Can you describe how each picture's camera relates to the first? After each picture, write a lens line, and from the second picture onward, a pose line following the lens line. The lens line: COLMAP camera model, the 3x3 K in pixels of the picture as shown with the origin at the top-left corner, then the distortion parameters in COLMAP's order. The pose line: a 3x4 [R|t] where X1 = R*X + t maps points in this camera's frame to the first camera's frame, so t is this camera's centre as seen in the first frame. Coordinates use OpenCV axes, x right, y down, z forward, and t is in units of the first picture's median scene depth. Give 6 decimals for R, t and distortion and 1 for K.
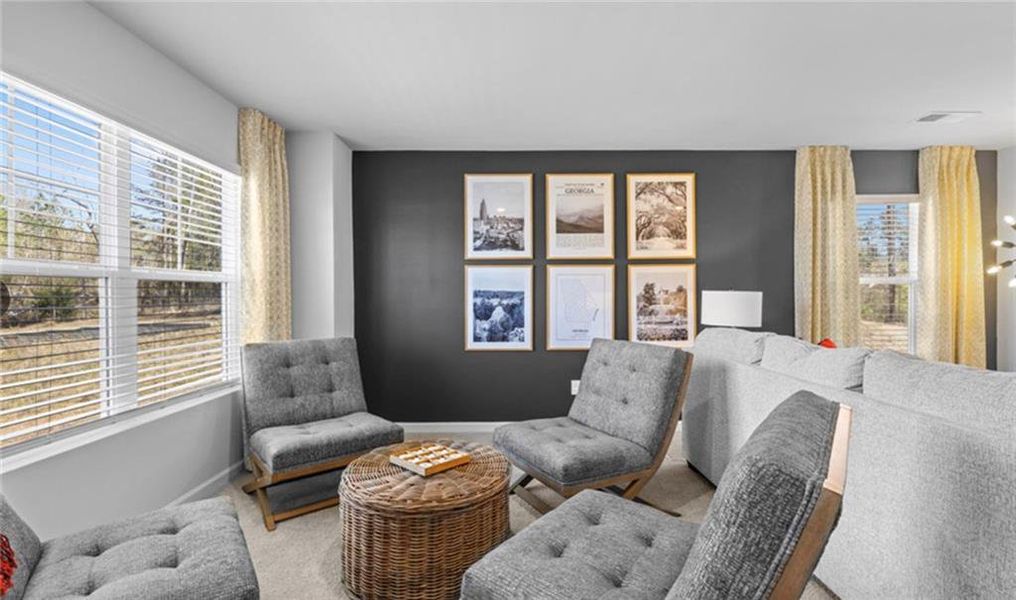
lens RADIAL K [[461.4, 0, 509.6], [0, 461.4, 295.9], [0, 0, 1]] dist [-0.000343, 0.000234]
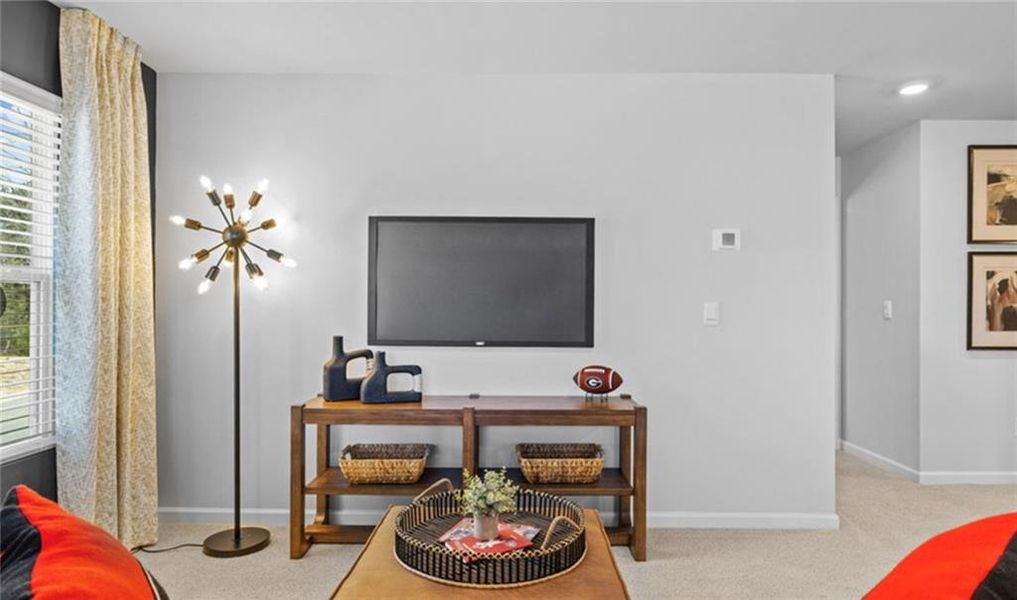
lens RADIAL K [[606.3, 0, 511.8], [0, 606.3, 301.1], [0, 0, 1]] dist [0.004640, 0.001781]
pose [[0.019545, 0.010008, 0.999759, 0.255724], [-0.006739, 0.999929, -0.009878, -0.003539], [-0.999786, -0.006544, 0.019611, 0.506295]]
